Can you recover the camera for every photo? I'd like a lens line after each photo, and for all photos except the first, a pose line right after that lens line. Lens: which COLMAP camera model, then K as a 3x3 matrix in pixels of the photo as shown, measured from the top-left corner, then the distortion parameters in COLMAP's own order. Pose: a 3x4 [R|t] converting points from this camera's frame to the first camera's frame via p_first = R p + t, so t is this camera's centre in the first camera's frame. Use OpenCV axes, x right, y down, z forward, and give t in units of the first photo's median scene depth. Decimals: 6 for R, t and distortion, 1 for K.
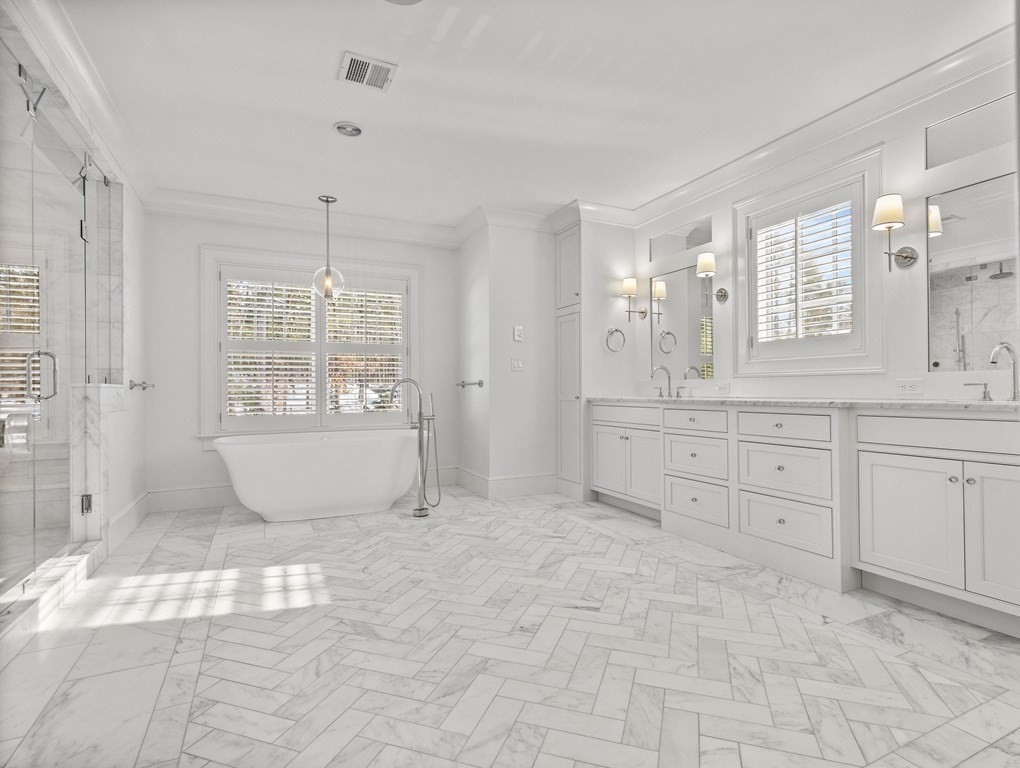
lens RADIAL K [[521.2, 0, 510.0], [0, 521.2, 384.0], [0, 0, 1]] dist [0.003629, 0.001132]
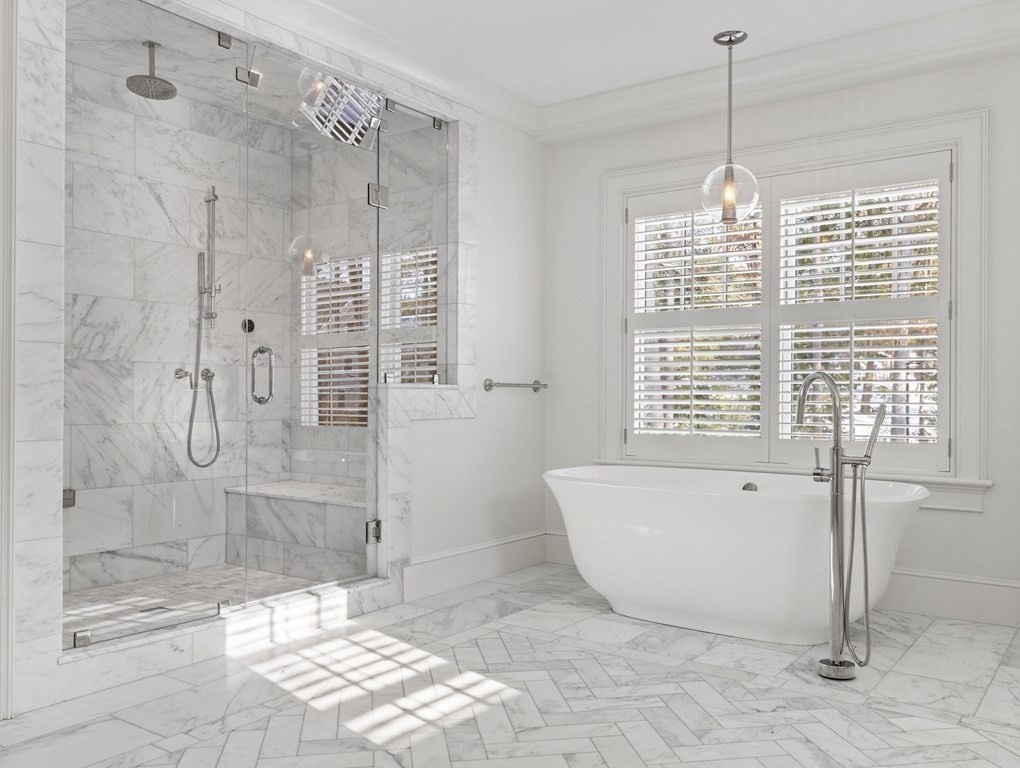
lens RADIAL K [[857.9, 0, 510.5], [0, 857.9, 397.9], [0, 0, 1]] dist [-0.004094, 0.006509]
pose [[0.477781, 0.012918, -0.878384, 0.395600], [0.001319, 0.999880, 0.015422, 0.001532], [0.878478, -0.008527, 0.477707, 0.469568]]
